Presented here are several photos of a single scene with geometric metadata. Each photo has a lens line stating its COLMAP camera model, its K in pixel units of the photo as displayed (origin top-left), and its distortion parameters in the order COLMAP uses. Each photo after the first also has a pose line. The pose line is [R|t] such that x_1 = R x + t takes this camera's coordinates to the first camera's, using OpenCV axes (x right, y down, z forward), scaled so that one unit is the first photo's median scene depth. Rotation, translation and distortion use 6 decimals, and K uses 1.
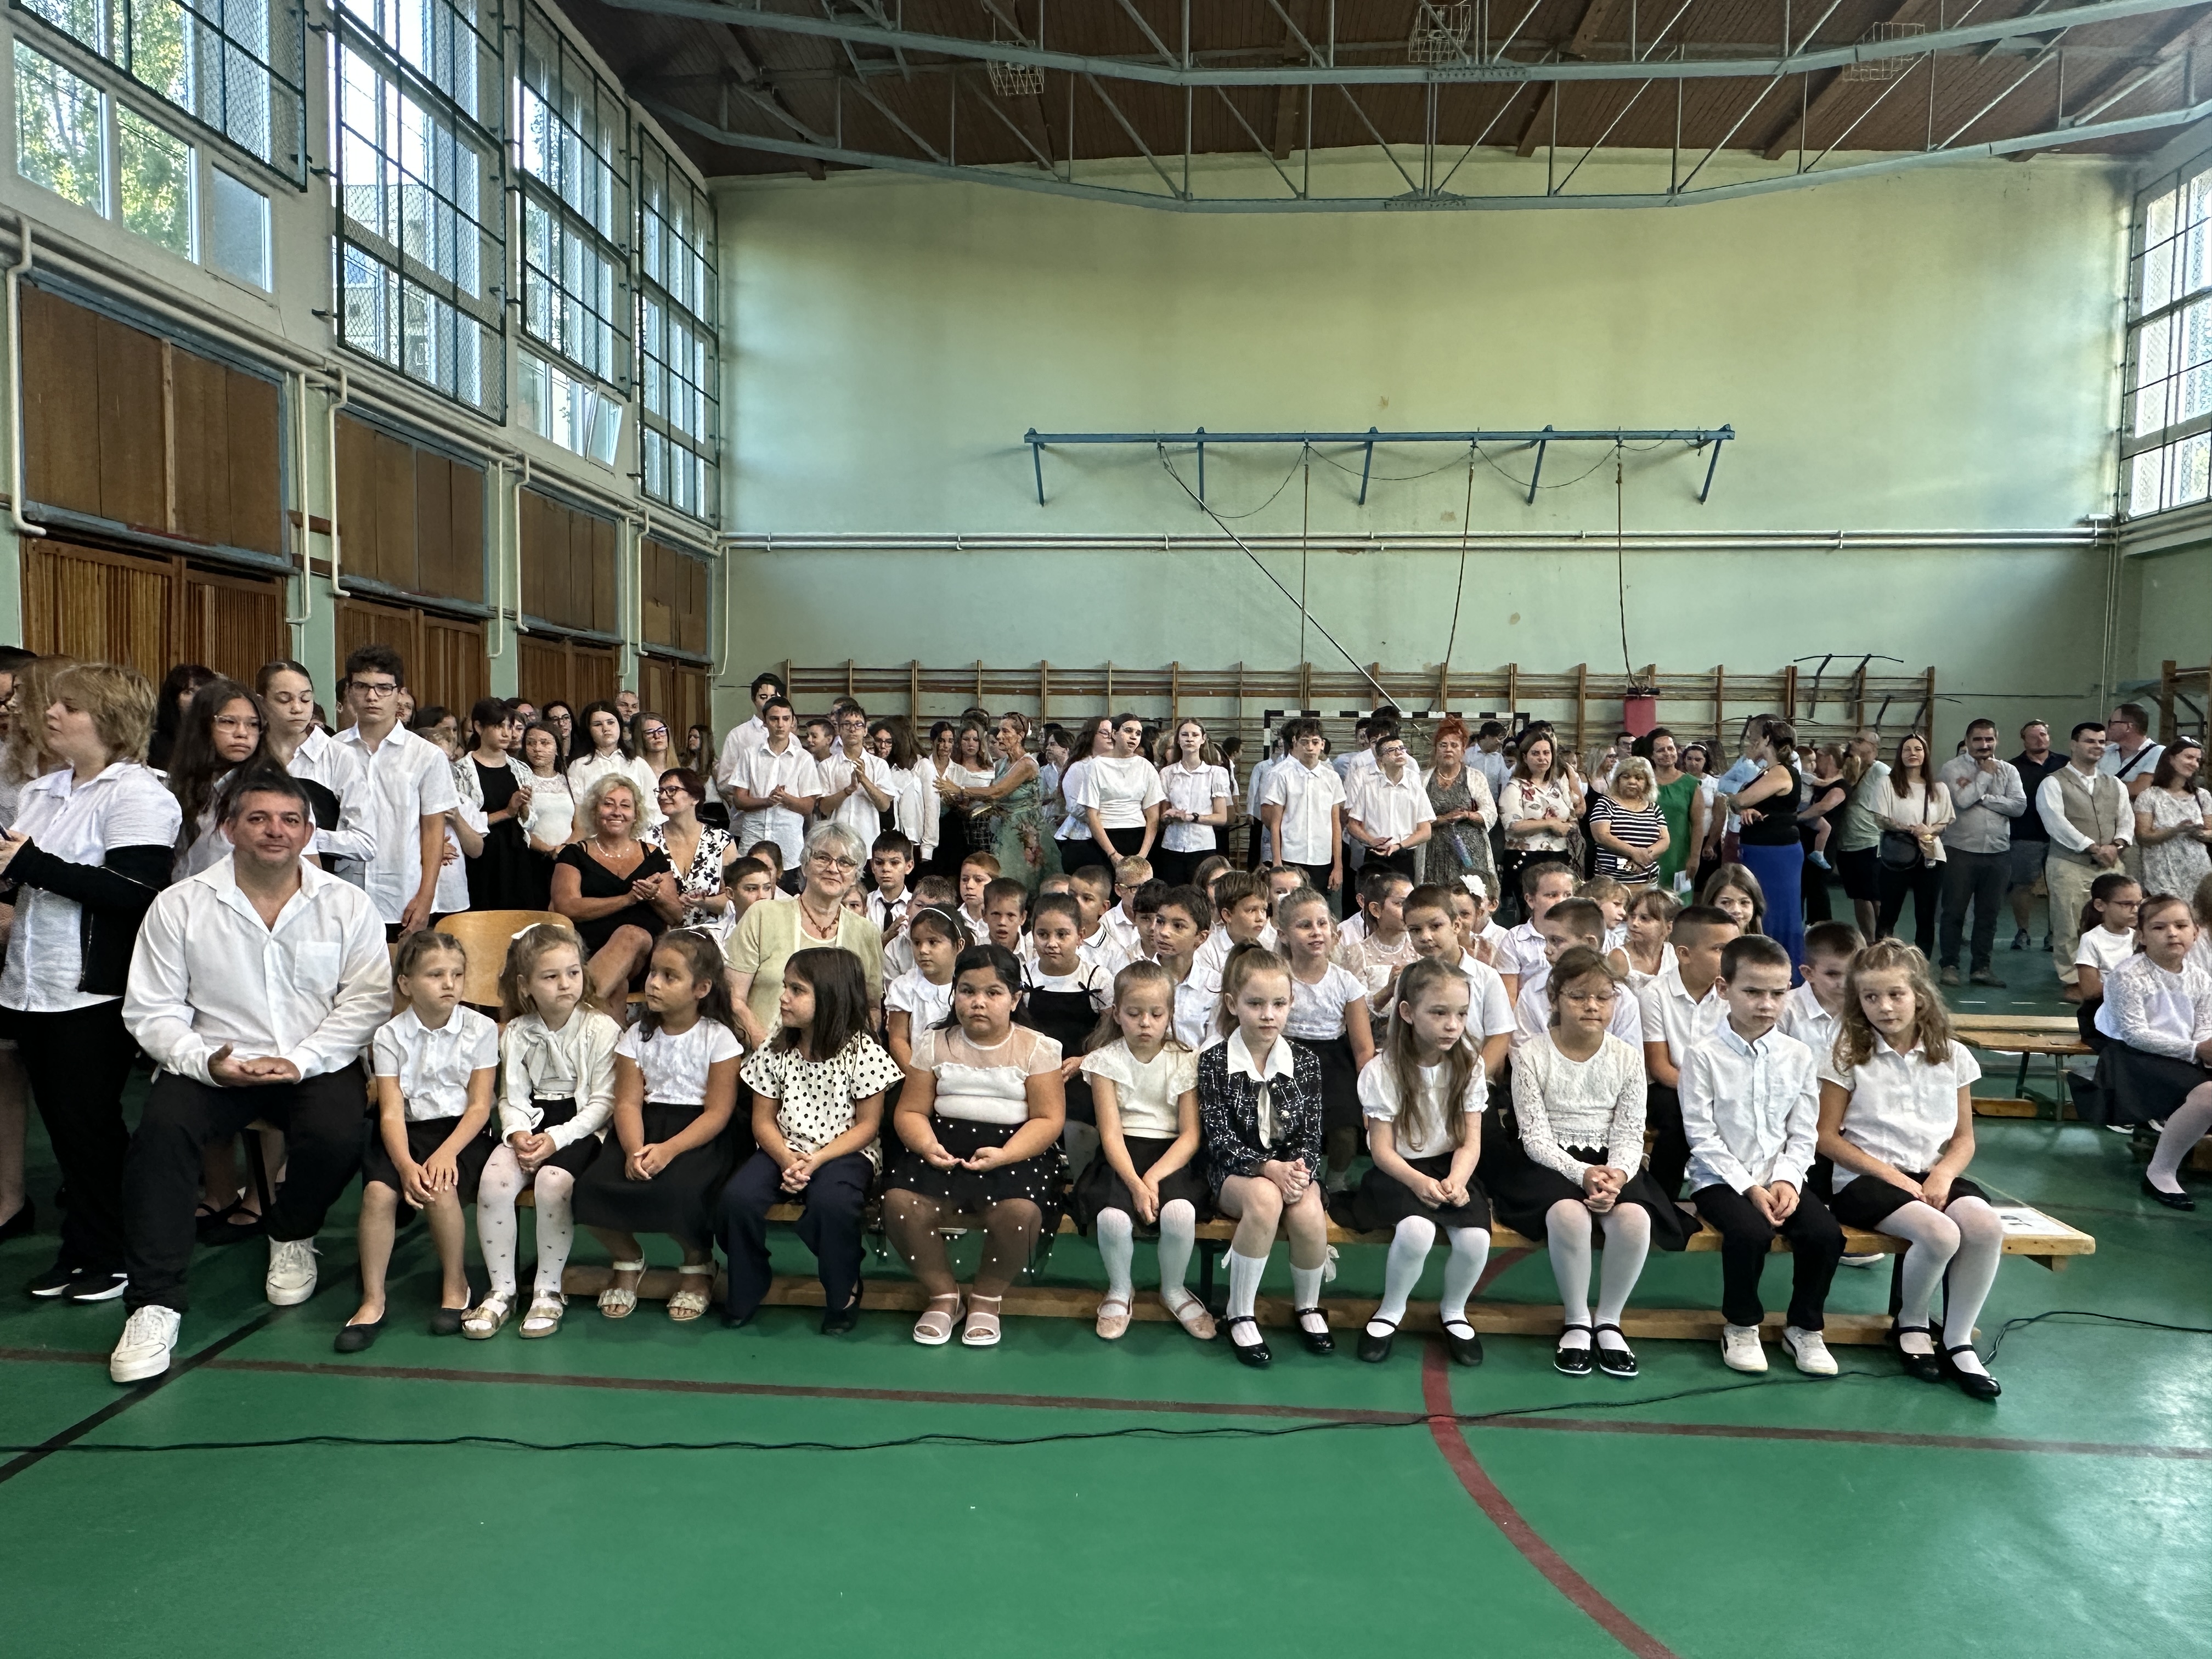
lens RADIAL K [[1459.8, 0, 1142.0], [0, 1459.8, 840.6], [0, 0, 1]] dist [0.001496, -0.001684]
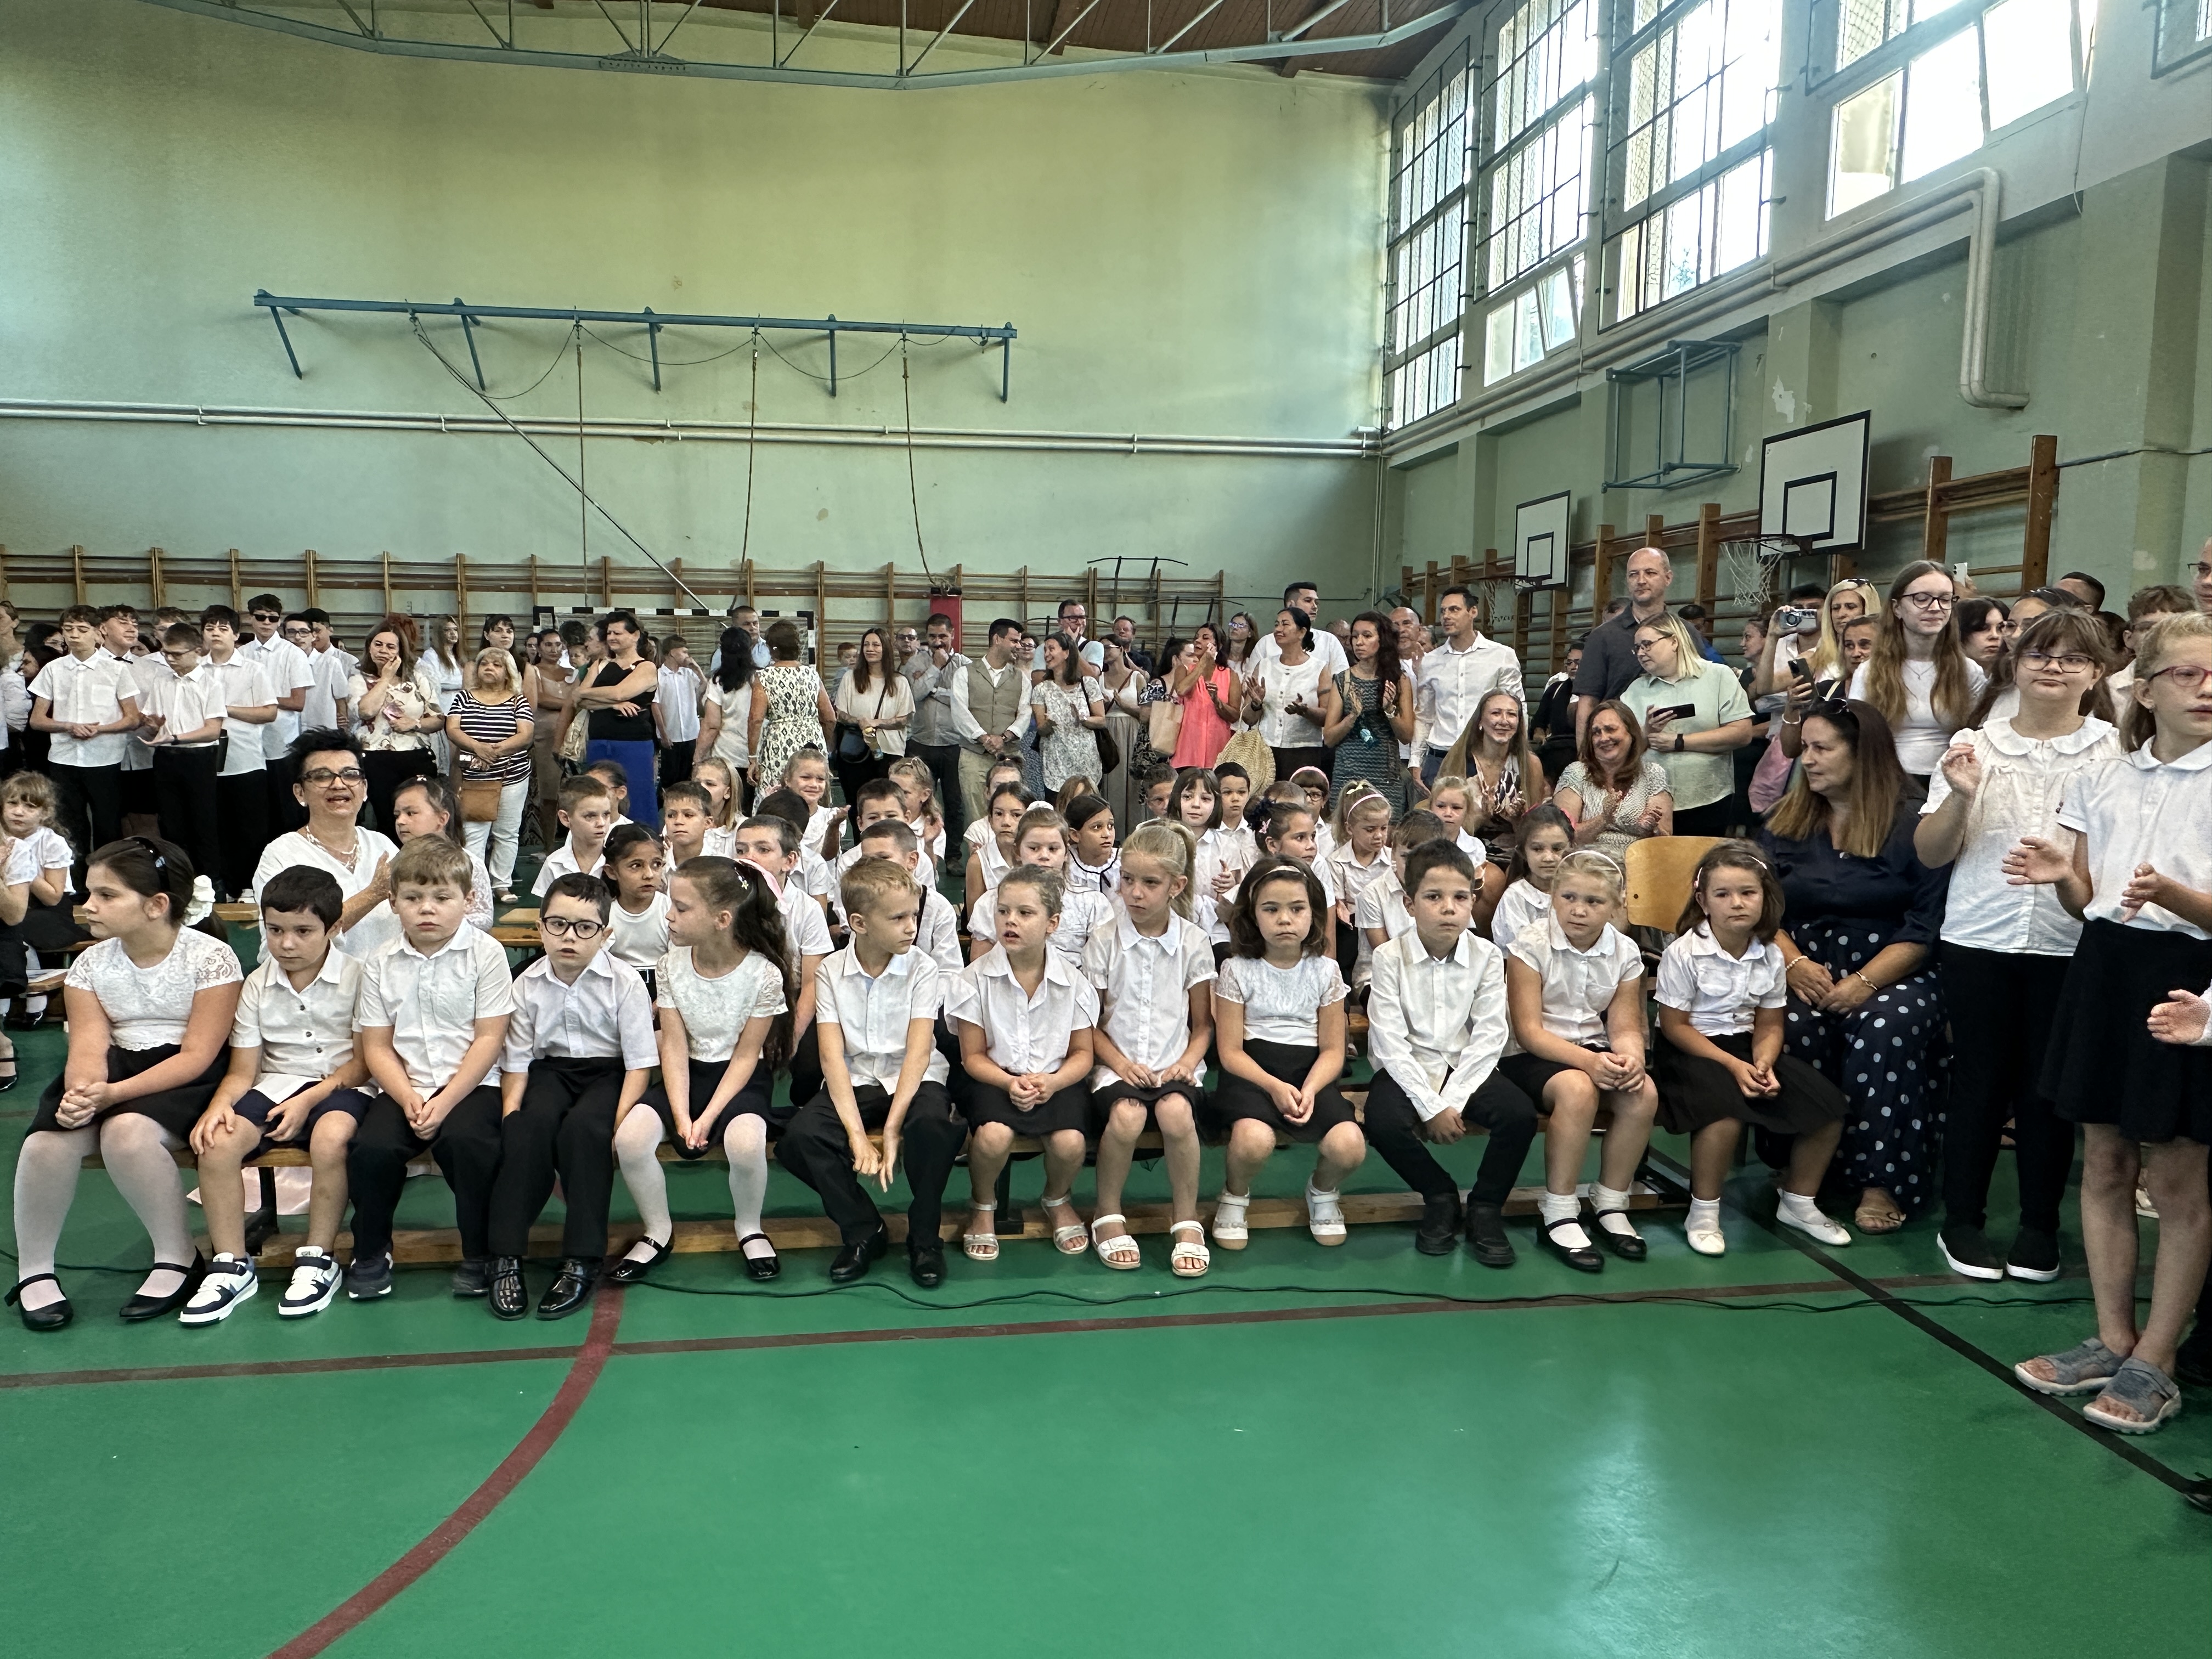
lens RADIAL K [[1459.8, 0, 1142.0], [0, 1459.8, 840.6], [0, 0, 1]] dist [0.001496, -0.001684]
pose [[0.977714, -0.024936, 0.208457, 0.263340], [0.011462, 0.997780, 0.065597, 0.004661], [-0.209630, -0.061746, 0.975829, -0.017597]]
